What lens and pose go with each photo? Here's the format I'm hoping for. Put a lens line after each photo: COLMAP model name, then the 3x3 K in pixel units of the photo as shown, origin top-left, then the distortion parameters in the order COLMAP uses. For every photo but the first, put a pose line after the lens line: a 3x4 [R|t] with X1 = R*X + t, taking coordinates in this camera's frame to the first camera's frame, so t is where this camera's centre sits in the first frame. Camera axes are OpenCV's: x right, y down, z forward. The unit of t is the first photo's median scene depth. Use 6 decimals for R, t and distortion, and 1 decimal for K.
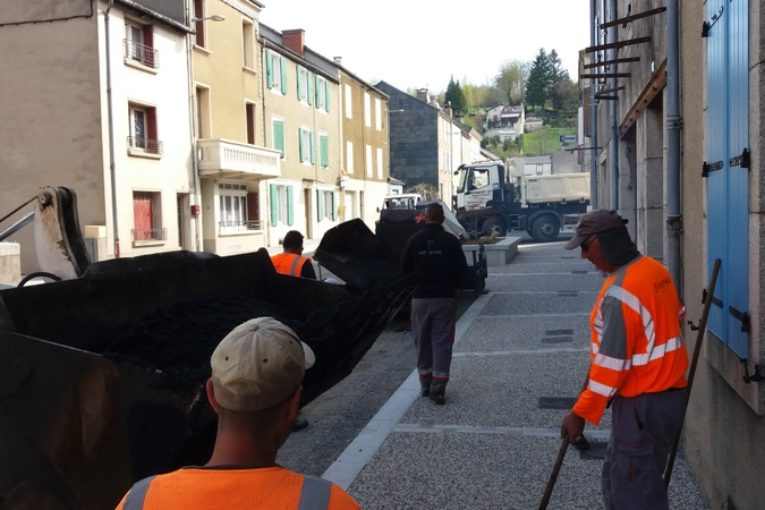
lens RADIAL K [[726.3, 0, 382.5], [0, 726.3, 255.0], [0, 0, 1]] dist [0.202473, -0.496796]
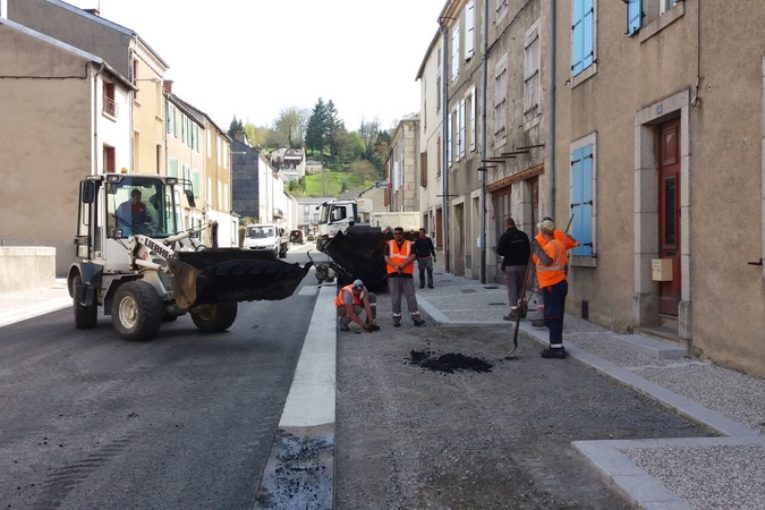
lens RADIAL K [[724.7, 0, 382.9], [0, 724.7, 258.6], [0, 0, 1]] dist [0.164647, -0.389671]
pose [[0.951693, 0.014659, 0.306700, -0.150781], [-0.000130, 0.998879, -0.047340, 0.030335], [-0.307050, 0.045013, 0.950628, -0.201667]]
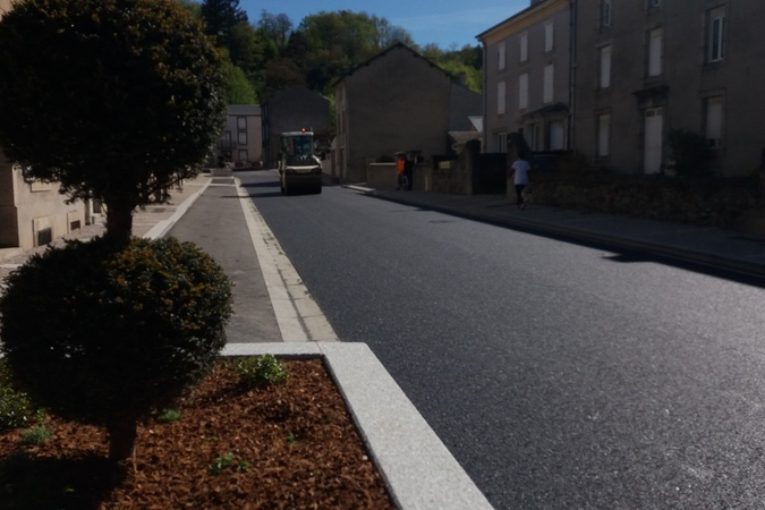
lens RADIAL K [[724.7, 0, 382.9], [0, 724.7, 258.6], [0, 0, 1]] dist [0.164647, -0.389671]
pose [[0.897431, -0.035304, 0.439739, 0.137276], [0.015897, 0.998733, 0.047738, -0.105128], [-0.440868, -0.035851, 0.896856, 1.474237]]
